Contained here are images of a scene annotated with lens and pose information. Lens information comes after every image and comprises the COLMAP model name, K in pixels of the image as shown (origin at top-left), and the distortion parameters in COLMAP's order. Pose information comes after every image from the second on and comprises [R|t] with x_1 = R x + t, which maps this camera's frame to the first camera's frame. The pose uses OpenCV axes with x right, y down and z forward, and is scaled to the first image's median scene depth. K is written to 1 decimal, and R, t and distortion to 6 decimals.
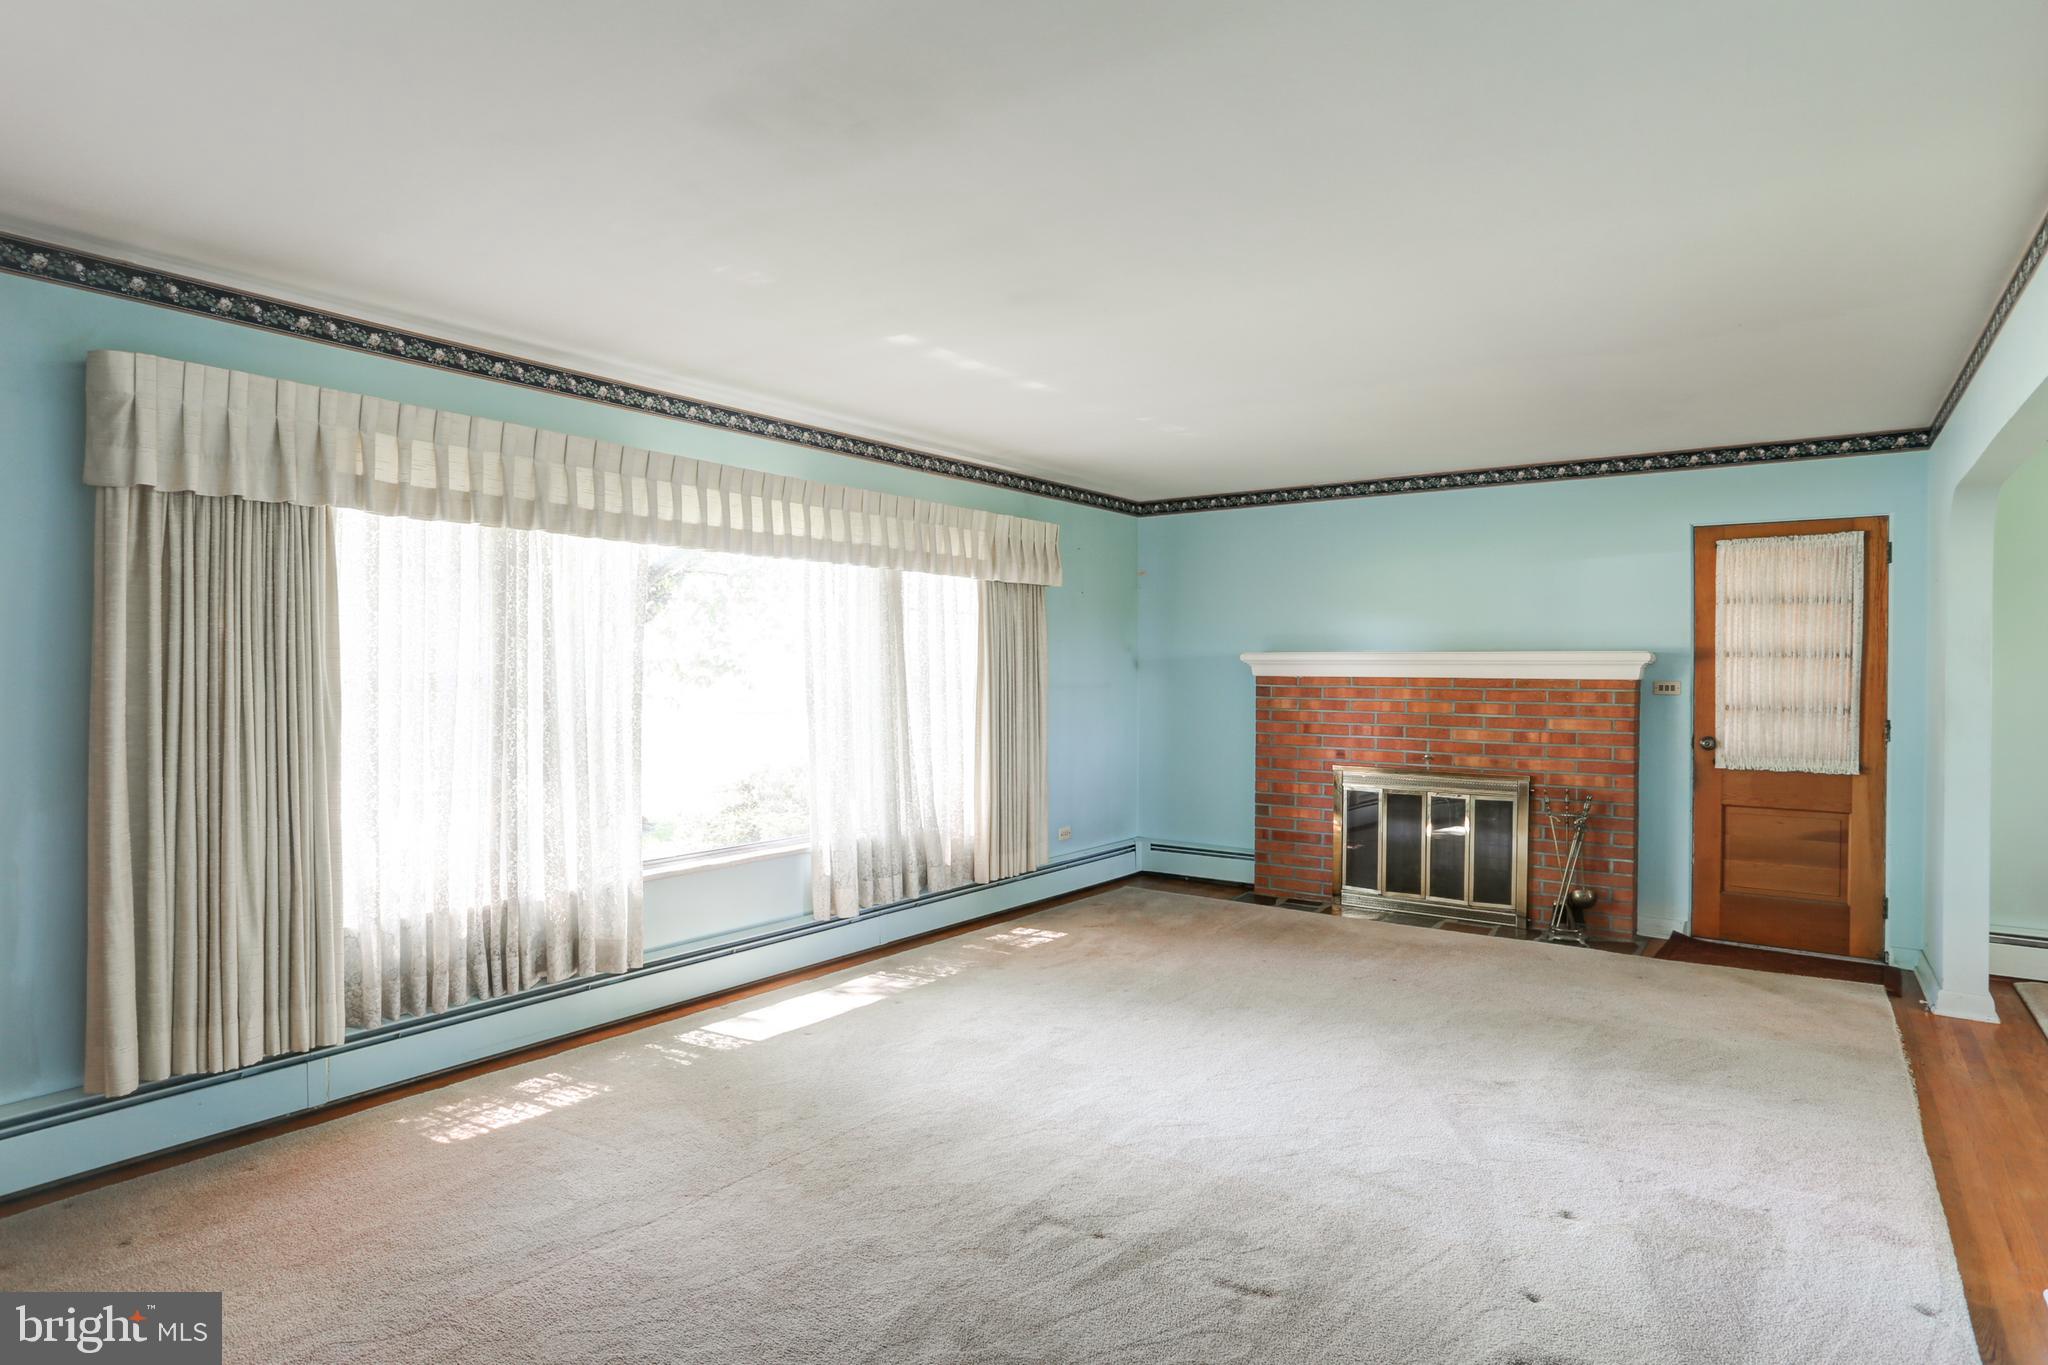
lens RADIAL K [[1110.3, 0, 1024.0], [0, 1110.3, 682.5], [0, 0, 1]] dist [0.000607, 0.000056]
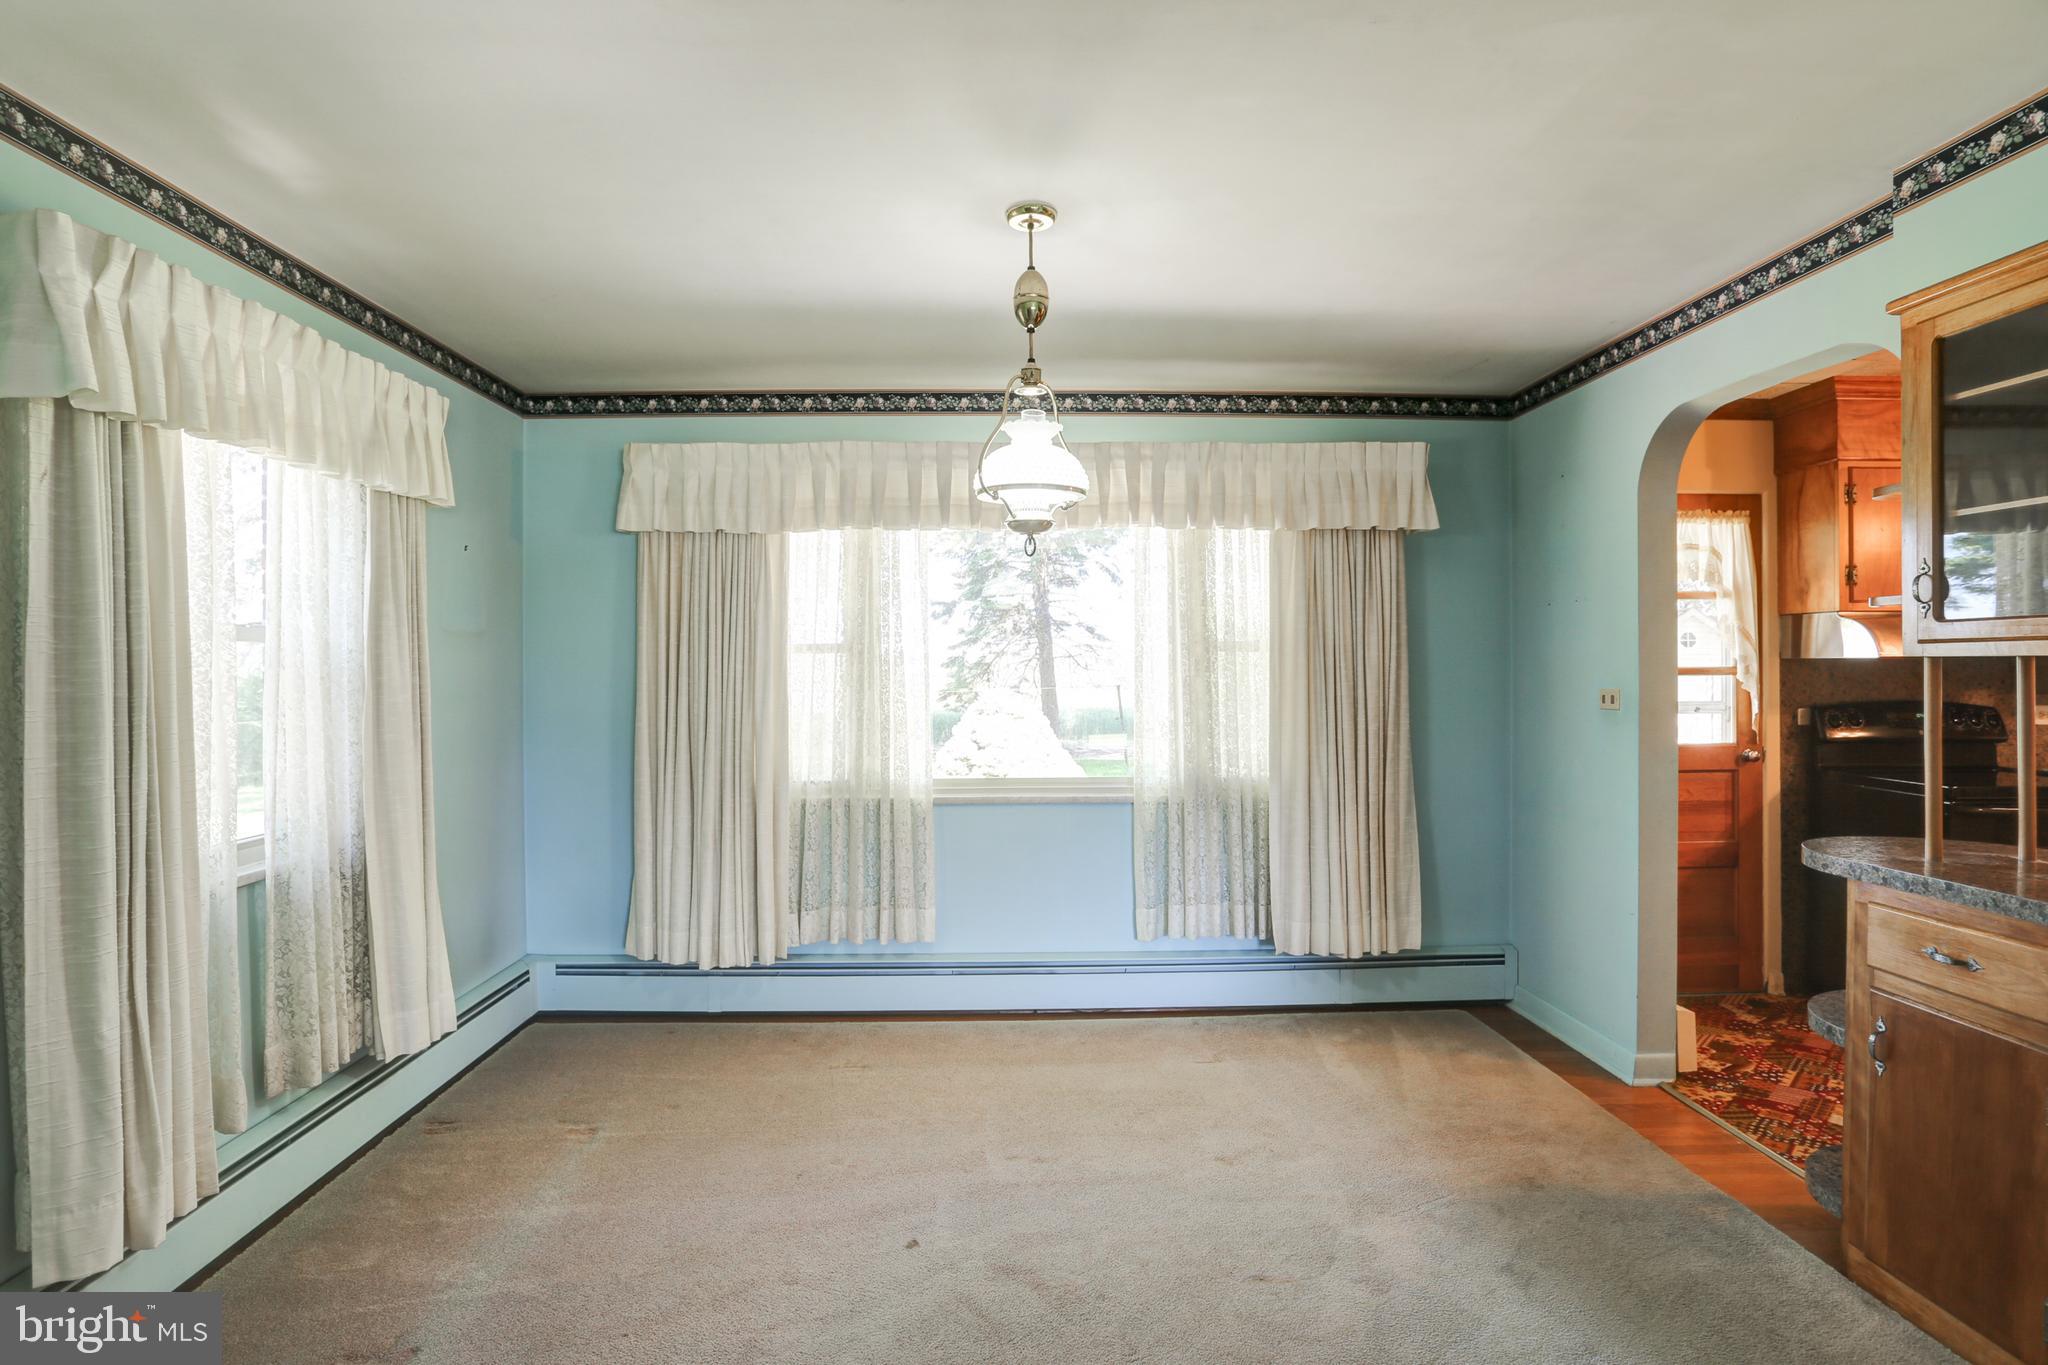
lens RADIAL K [[1110.3, 0, 1024.0], [0, 1110.3, 682.5], [0, 0, 1]] dist [0.000607, 0.000056]
pose [[0.601889, 0.000753, -0.798579, 1.005735], [-0.002527, 0.999996, -0.000962, 0.004447], [0.798576, 0.002596, 0.601889, 1.167806]]
